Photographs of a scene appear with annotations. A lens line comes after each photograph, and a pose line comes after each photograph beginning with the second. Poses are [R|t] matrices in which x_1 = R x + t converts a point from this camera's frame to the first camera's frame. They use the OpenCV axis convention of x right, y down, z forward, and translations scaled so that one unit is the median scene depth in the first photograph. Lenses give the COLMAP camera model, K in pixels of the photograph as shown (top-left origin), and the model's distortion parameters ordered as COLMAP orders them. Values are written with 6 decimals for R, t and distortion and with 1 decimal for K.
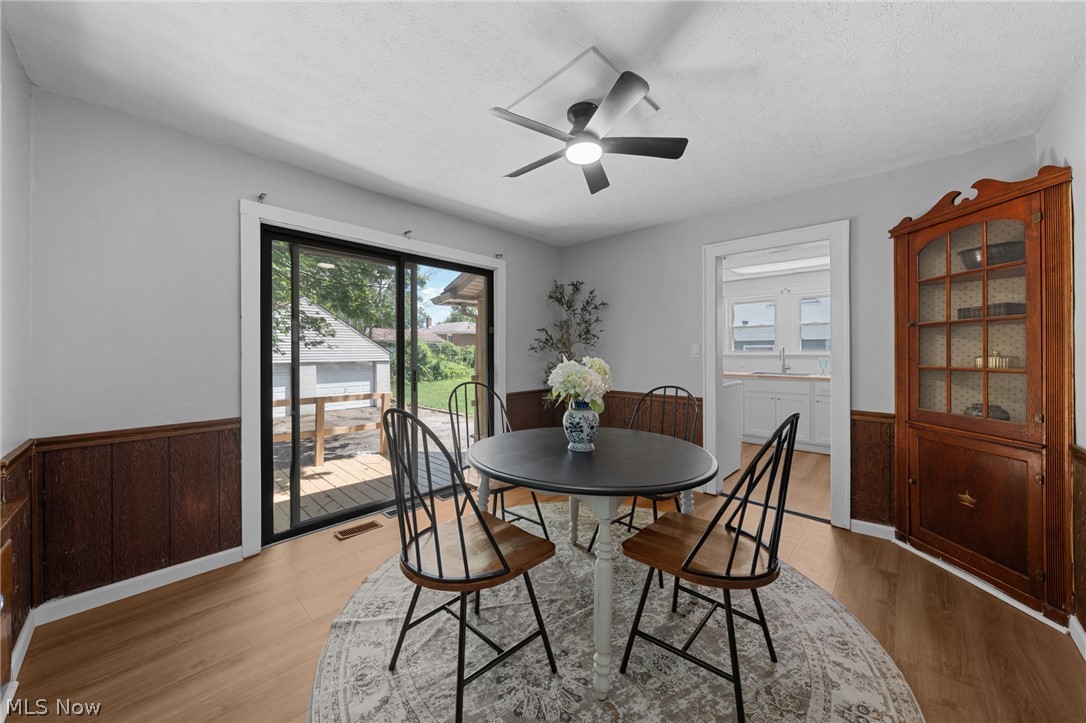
lens RADIAL K [[385.6, 0, 548.2], [0, 385.6, 353.9], [0, 0, 1]] dist [0.000081, 0.000008]
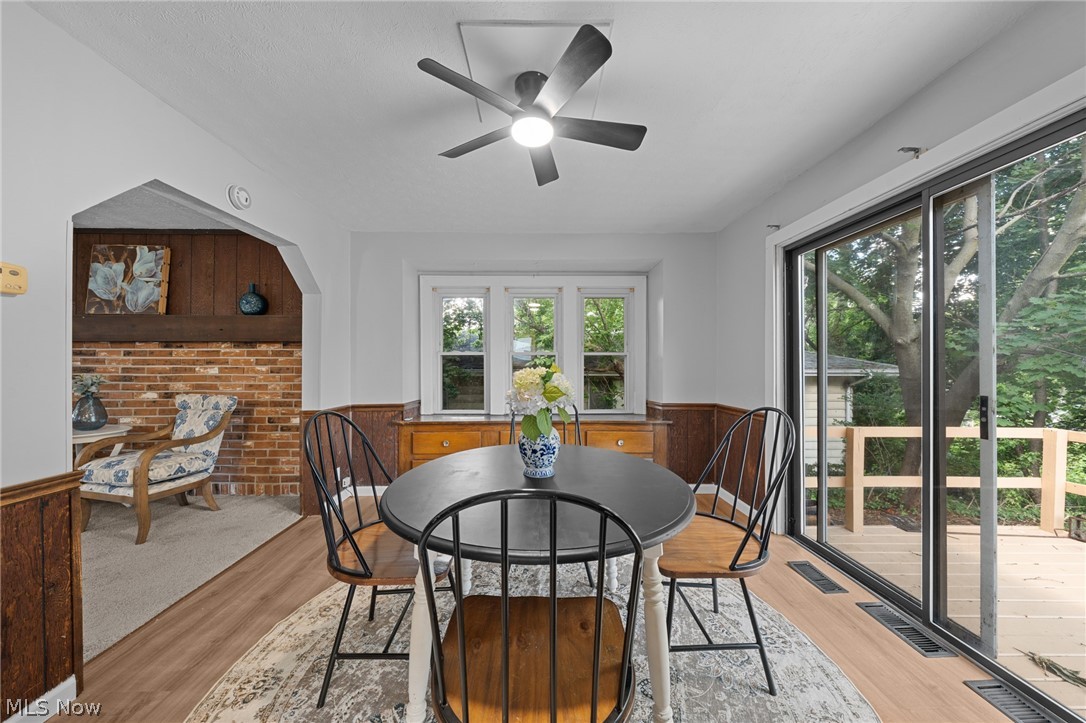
lens RADIAL K [[370.5, 0, 540.4], [0, 370.5, 366.8], [0, 0, 1]] dist [-0.001430, -0.000122]
pose [[-0.723446, 0.008289, -0.690332, 0.512959], [0.002097, 0.999950, 0.009808, 0.001366], [0.690378, 0.005648, -0.723427, 1.257372]]
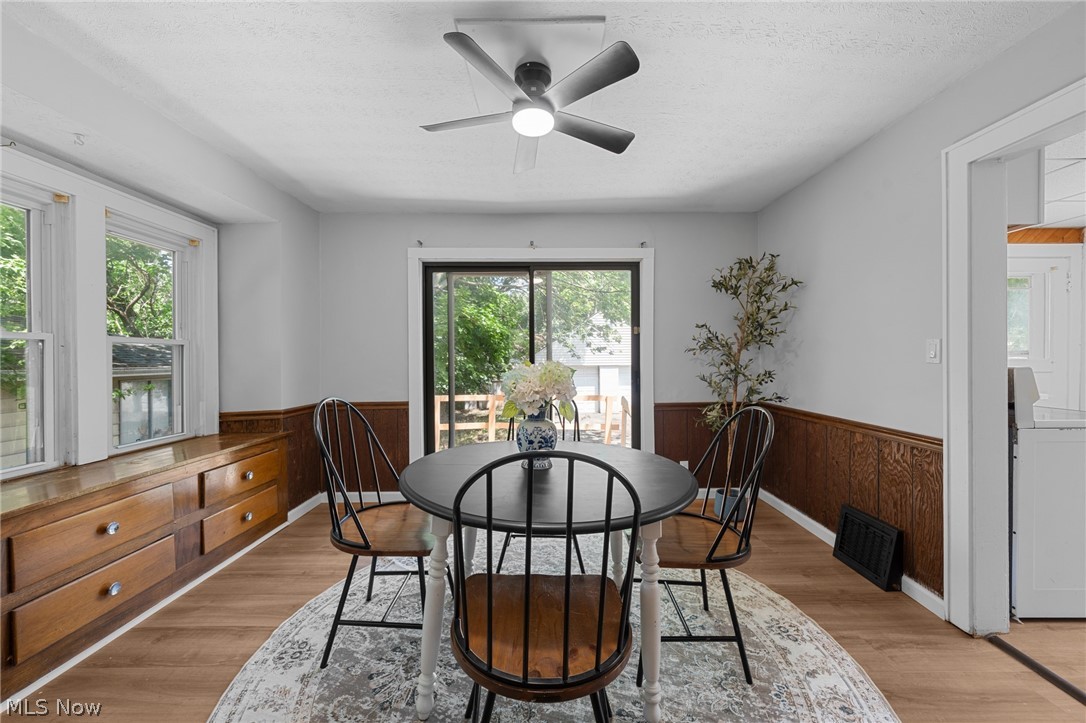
lens RADIAL K [[415.1, 0, 543.0], [0, 415.1, 361.5], [0, 0, 1]] dist [0.000957, -0.000086]
pose [[0.679205, 0.007053, -0.733915, 0.614791], [0.000511, 0.999949, 0.010082, 0.001140], [0.733948, -0.007223, 0.679167, 0.297965]]
